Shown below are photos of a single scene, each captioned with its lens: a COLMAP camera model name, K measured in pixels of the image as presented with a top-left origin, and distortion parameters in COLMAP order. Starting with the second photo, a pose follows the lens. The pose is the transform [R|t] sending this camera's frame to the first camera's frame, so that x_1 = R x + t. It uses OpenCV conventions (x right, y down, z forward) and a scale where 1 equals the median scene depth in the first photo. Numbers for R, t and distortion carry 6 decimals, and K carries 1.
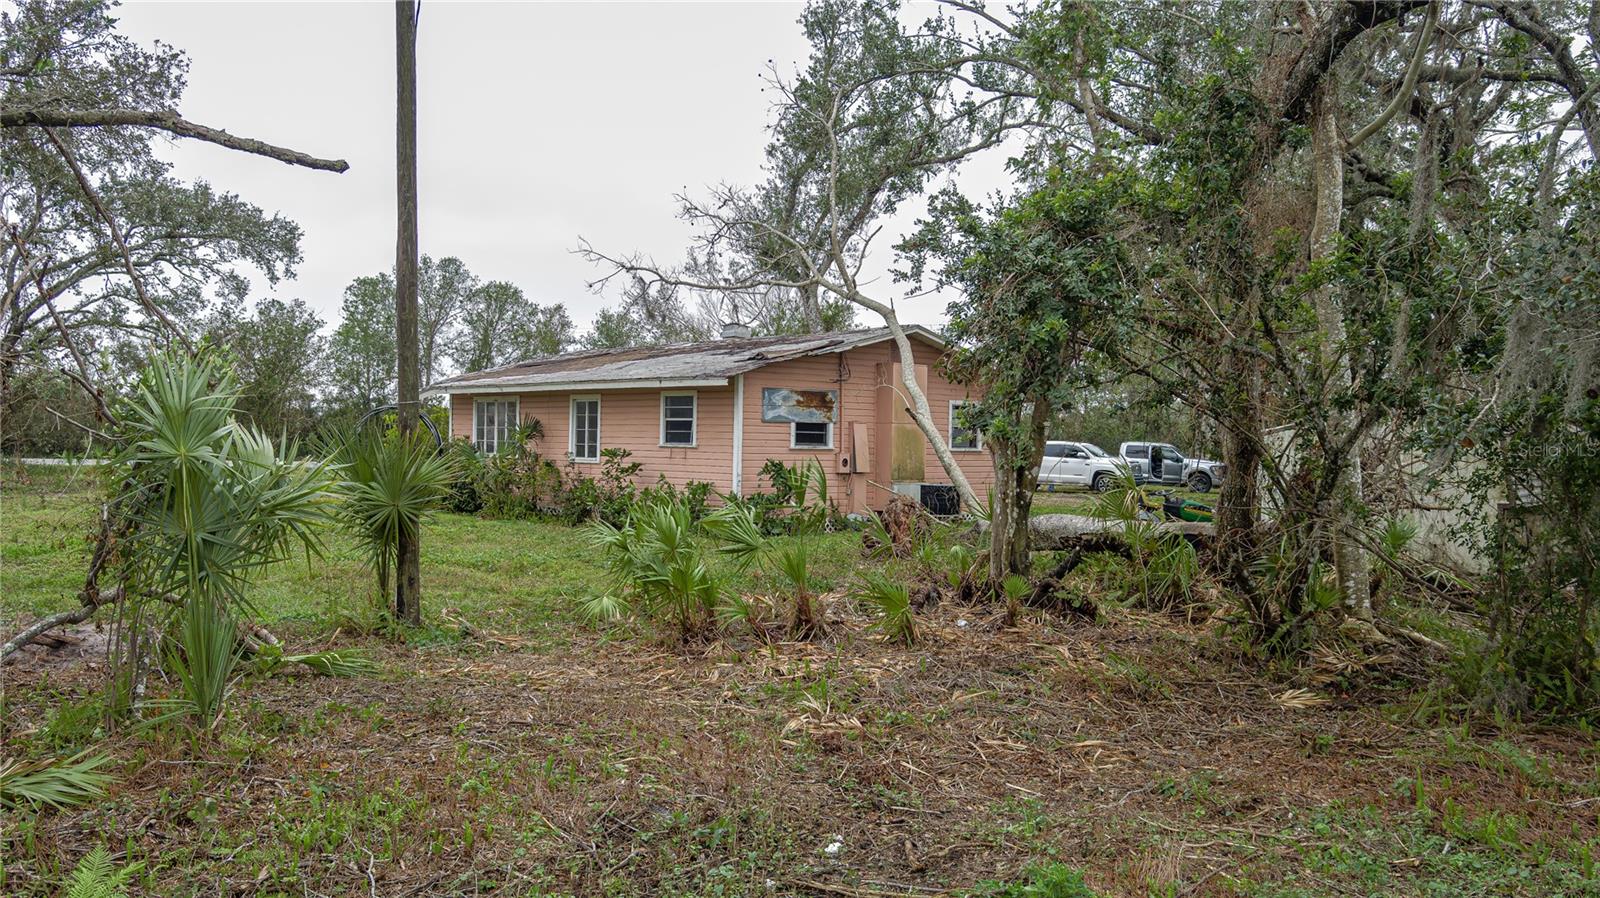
lens RADIAL K [[1300.1, 0, 799.6], [0, 1300.1, 447.8], [0, 0, 1]] dist [-0.055560, 0.009437]
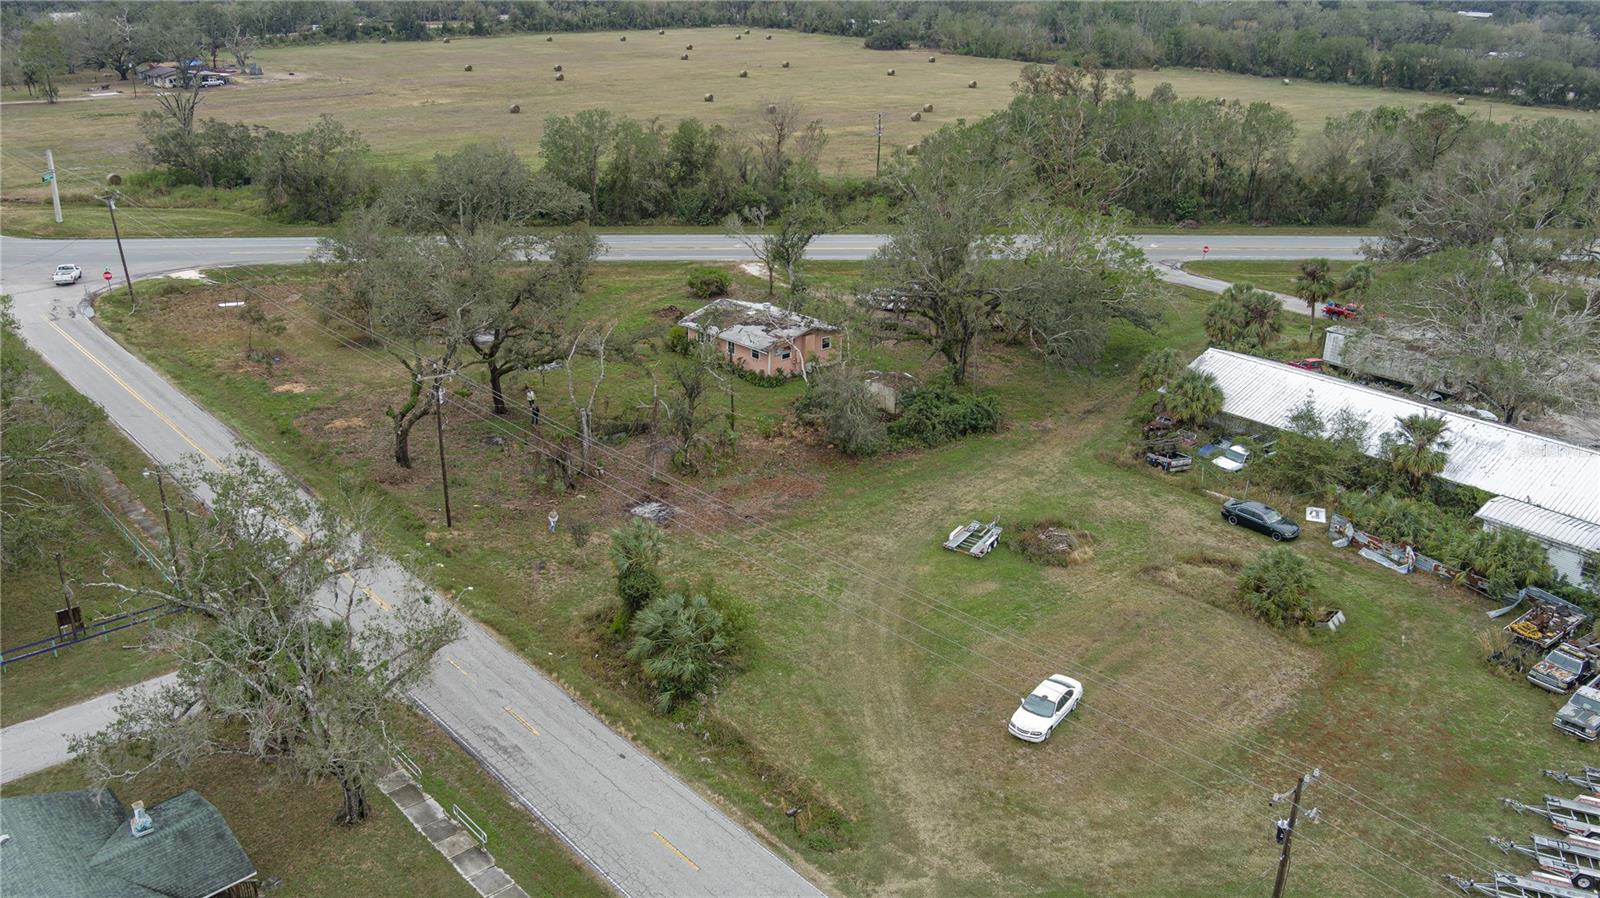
lens RADIAL K [[1300.1, 0, 798.7], [0, 1300.1, 457.5], [0, 0, 1]] dist [-0.055560, 0.009437]
pose [[0.999973, 0.006521, -0.003351, 0.067184], [-0.004905, 0.934699, 0.355407, -1.215422], [0.005450, -0.355381, 0.934706, -3.092028]]
